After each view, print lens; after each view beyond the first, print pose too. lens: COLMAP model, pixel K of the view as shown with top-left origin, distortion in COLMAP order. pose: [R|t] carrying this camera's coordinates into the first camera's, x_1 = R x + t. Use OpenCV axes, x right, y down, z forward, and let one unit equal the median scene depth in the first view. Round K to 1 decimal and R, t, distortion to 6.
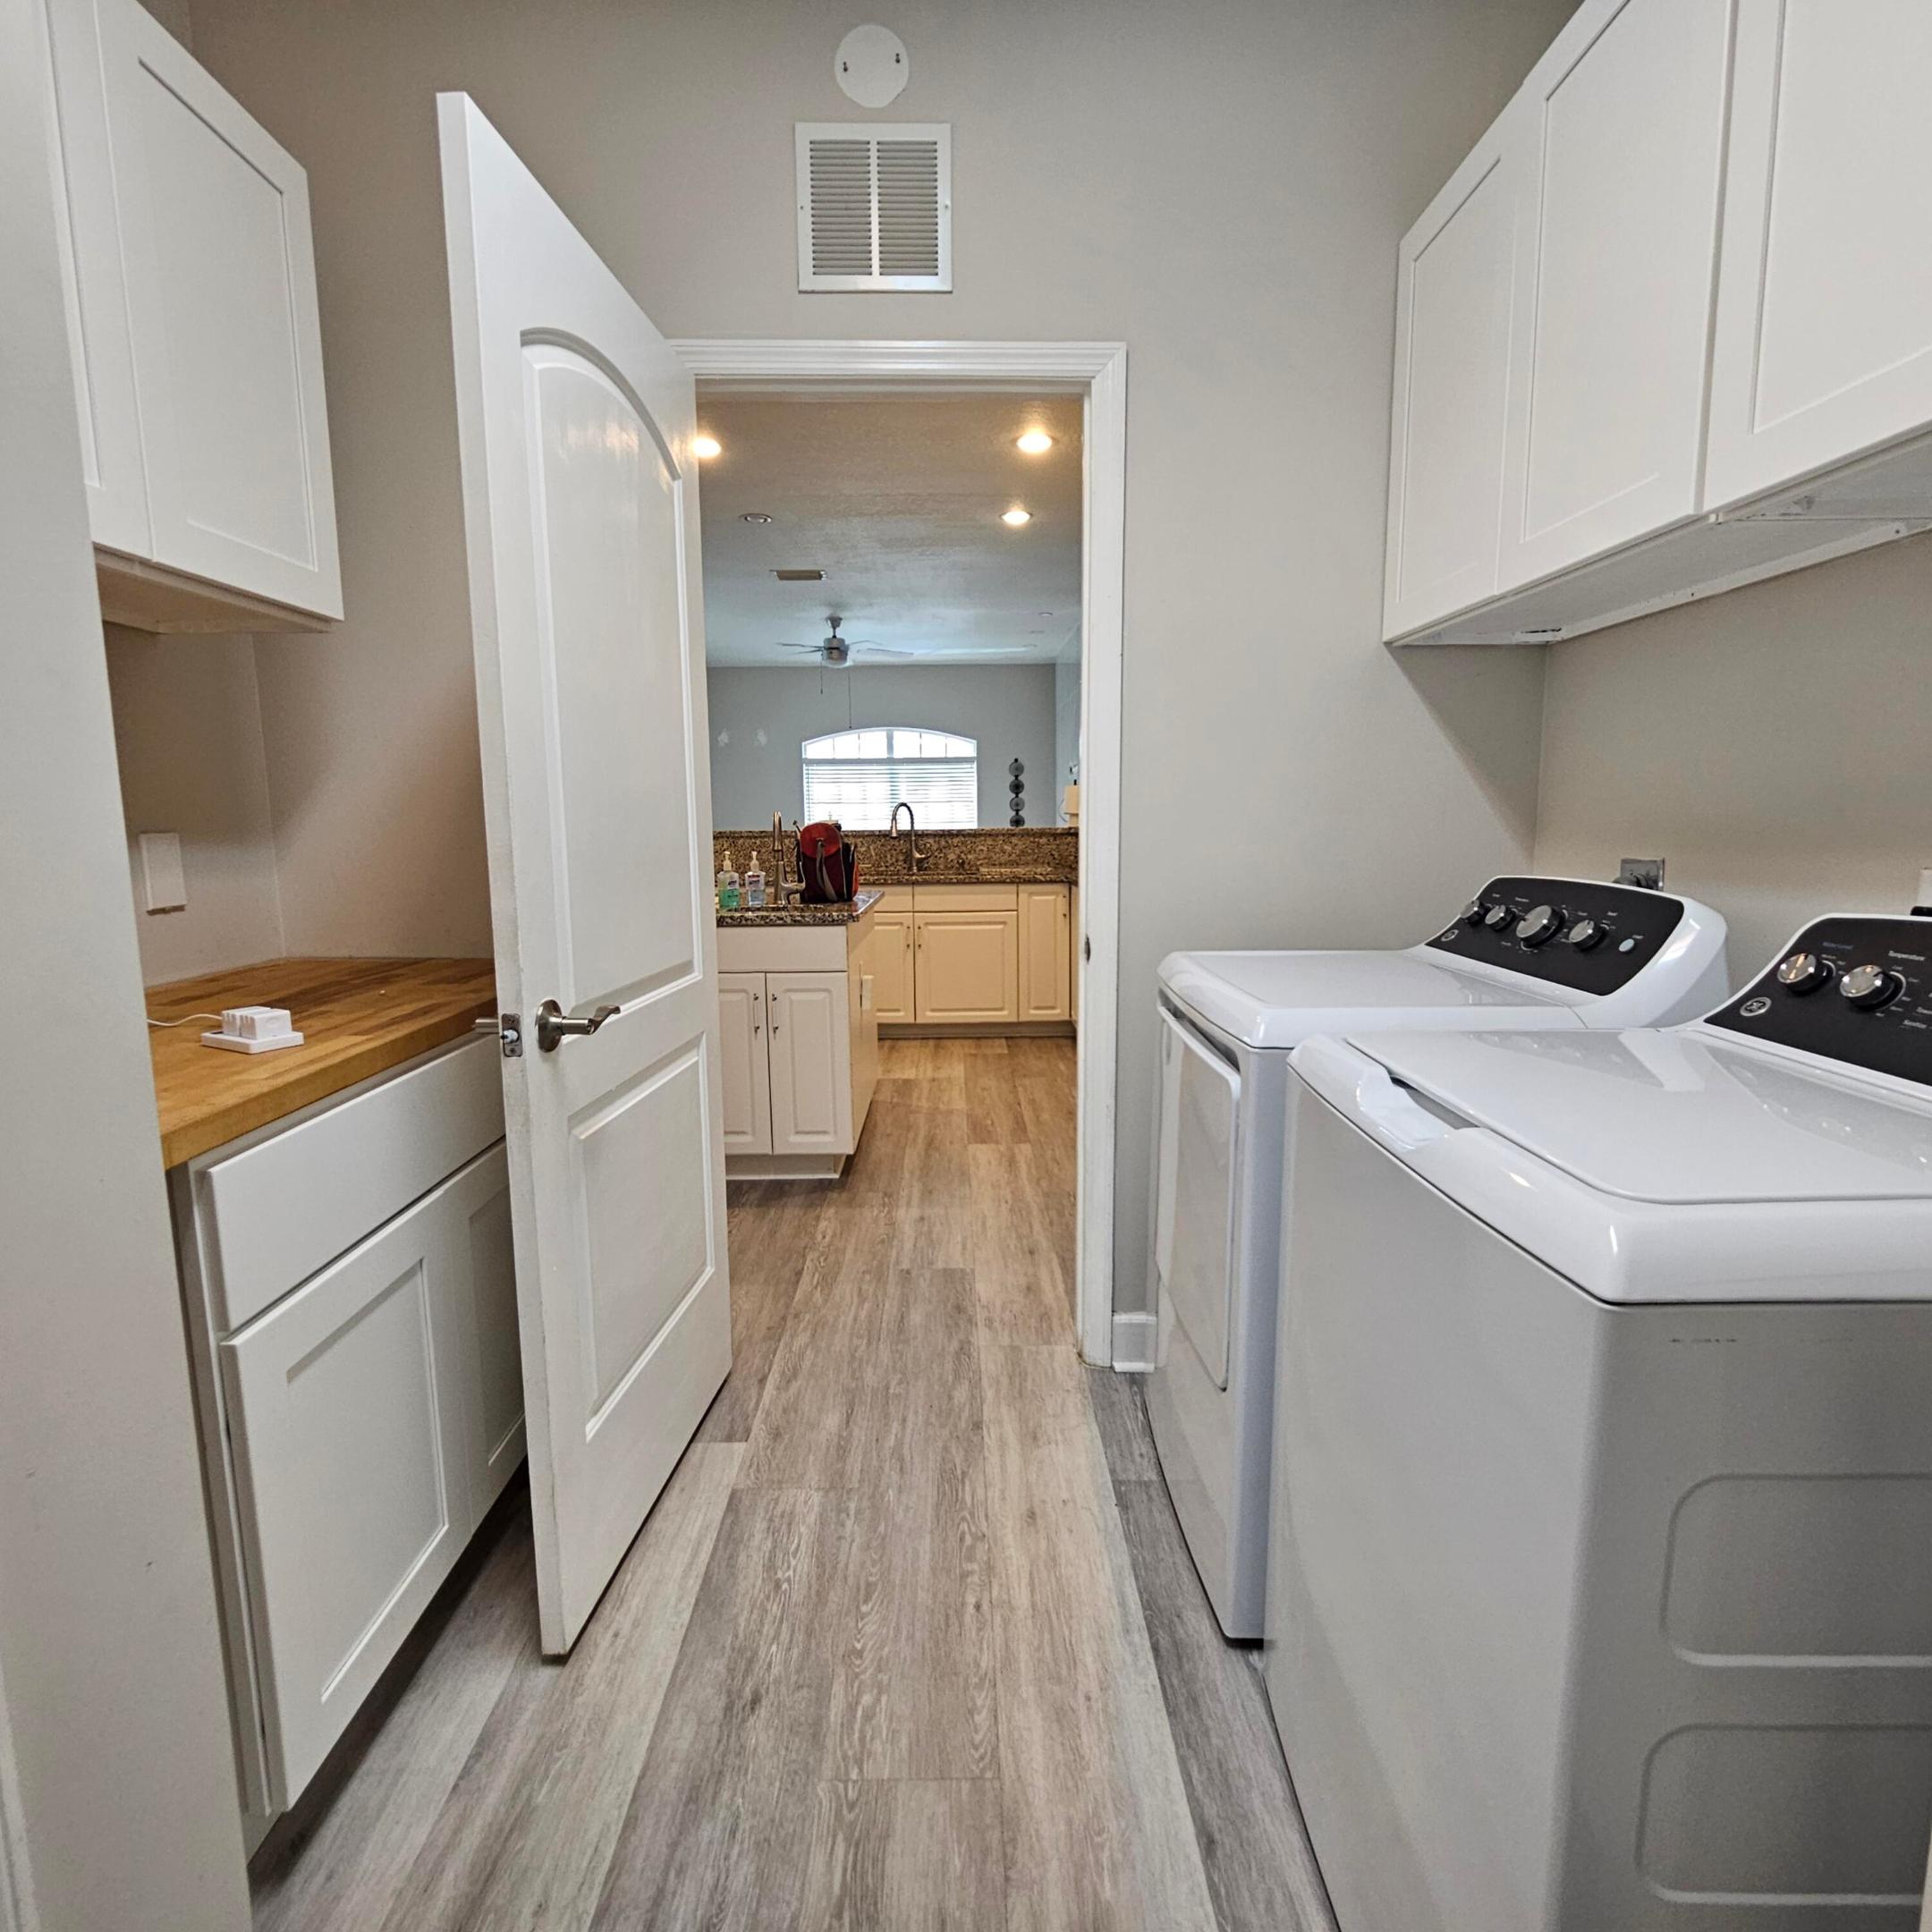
lens RADIAL K [[1071.2, 0, 961.7], [0, 1071.2, 970.5], [0, 0, 1]] dist [-0.007387, 0.002545]
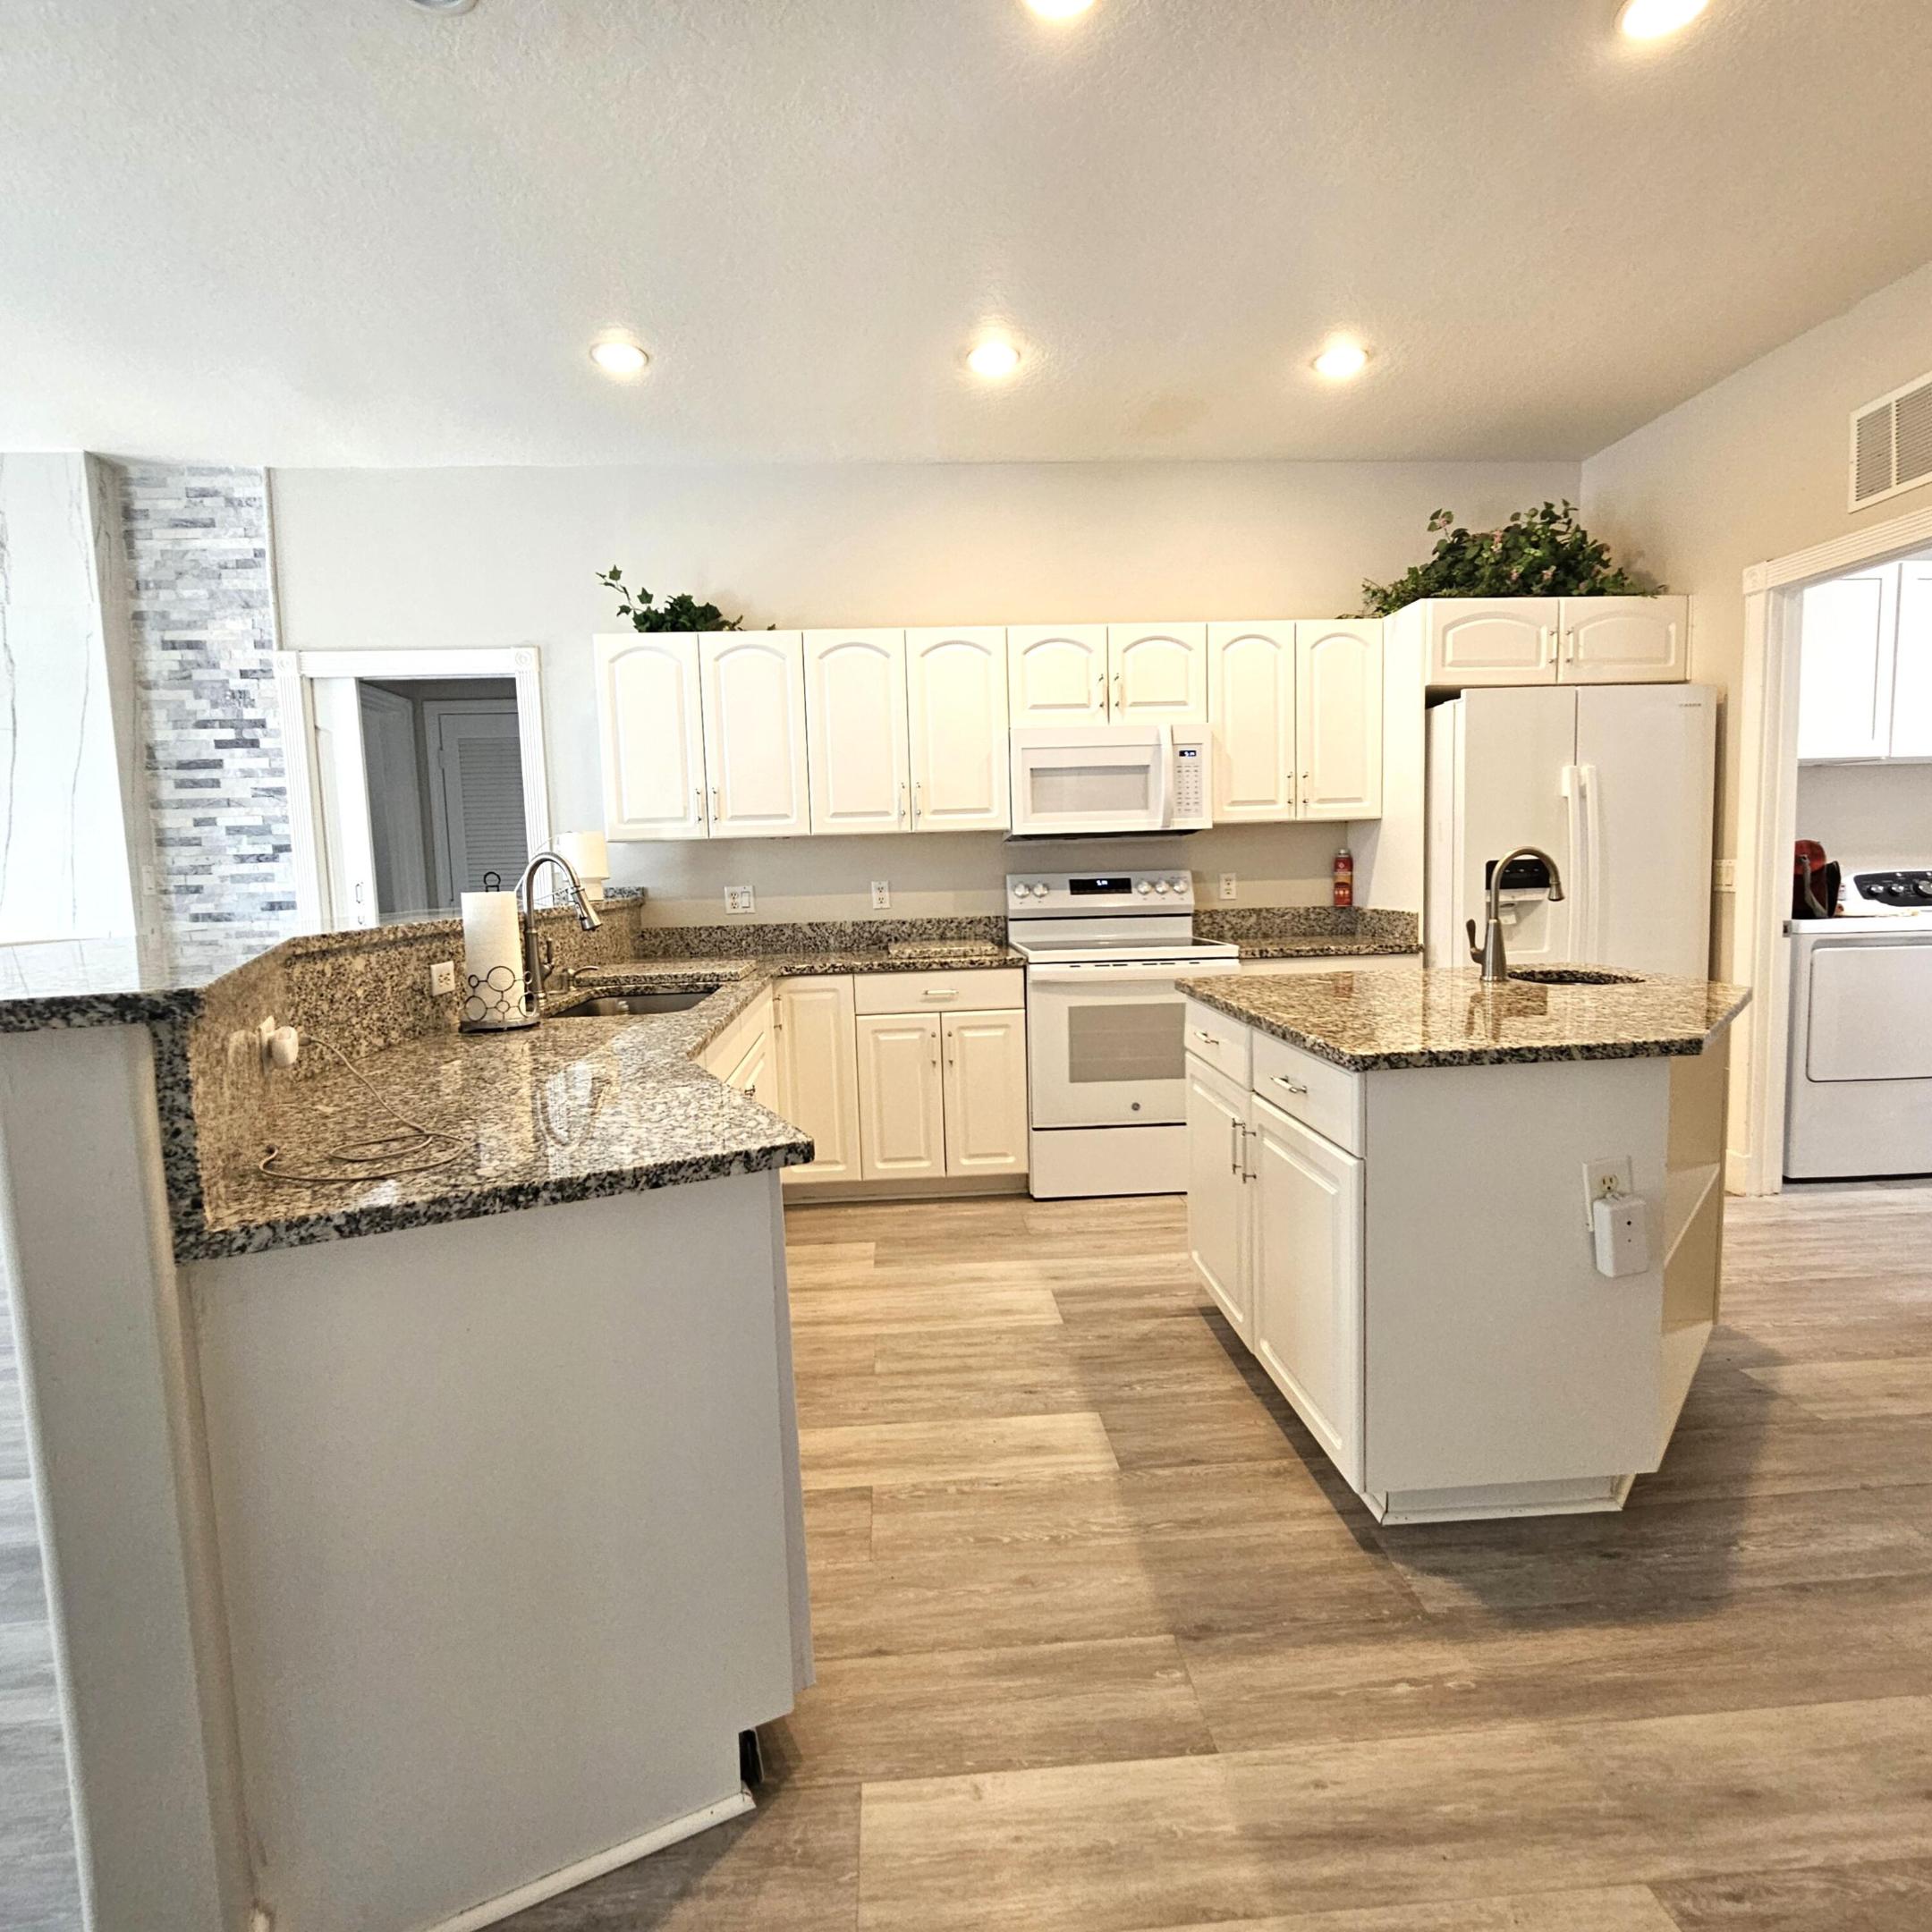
lens RADIAL K [[1071.2, 0, 946.8], [0, 1071.2, 971.3], [0, 0, 1]] dist [-0.007387, 0.002545]
pose [[-0.059073, -0.087049, 0.994451, -0.562600], [0.172013, 0.980402, 0.096037, -0.131183], [-0.983322, 0.176731, -0.042941, 0.928361]]
